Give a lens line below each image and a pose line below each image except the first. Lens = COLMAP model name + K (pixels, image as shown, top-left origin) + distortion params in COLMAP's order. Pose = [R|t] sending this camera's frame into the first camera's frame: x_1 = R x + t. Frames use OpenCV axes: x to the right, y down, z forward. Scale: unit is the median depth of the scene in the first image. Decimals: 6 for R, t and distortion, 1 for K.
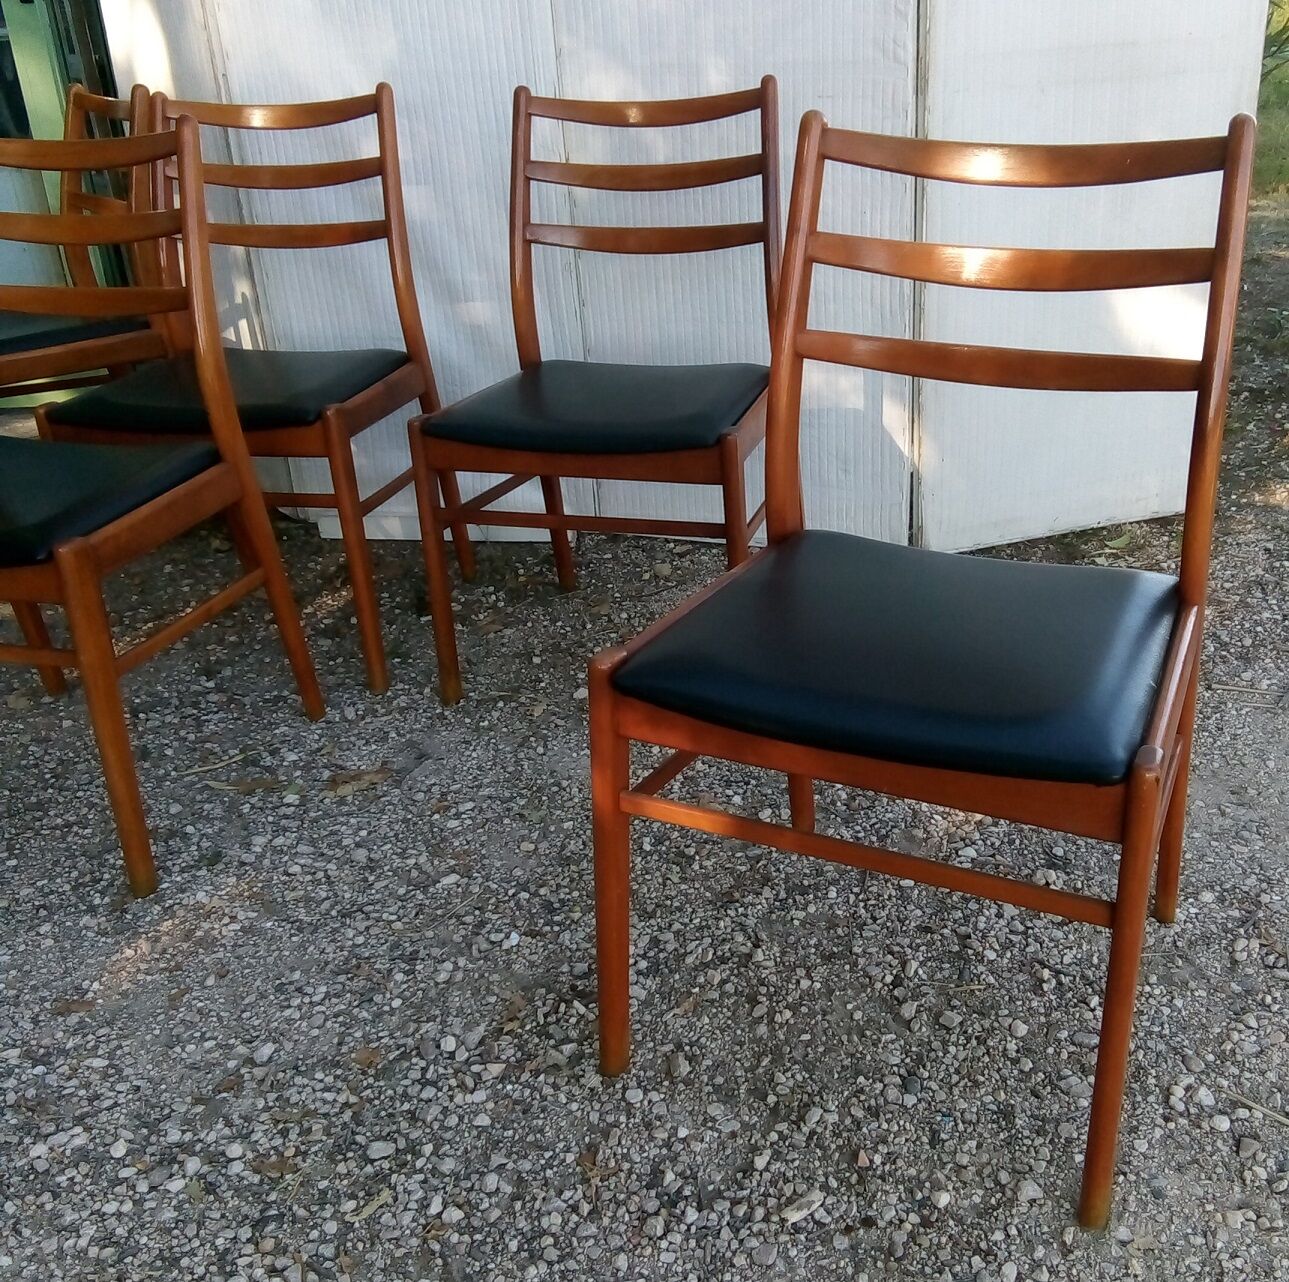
lens RADIAL K [[1432.6, 0, 726.4], [0, 1432.6, 646.8], [0, 0, 1]] dist [0.098217, -0.170492]
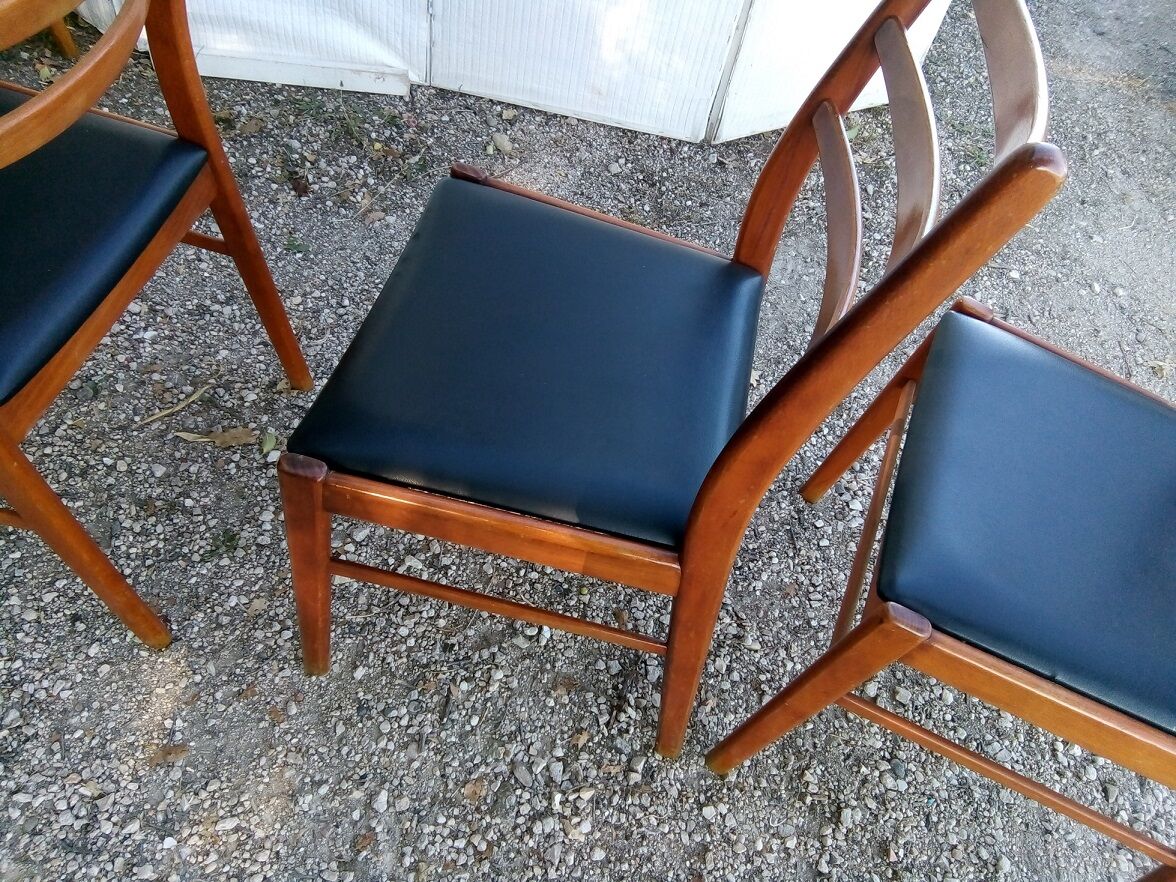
lens RADIAL K [[847.5, 0, 588.0], [0, 847.5, 441.0], [0, 0, 1]] dist [0.049052, -0.077368]
pose [[0.956923, -0.061514, 0.283752, -0.329750], [-0.081131, 0.881716, 0.464753, -0.291377], [-0.278777, -0.467754, 0.838743, 0.508972]]
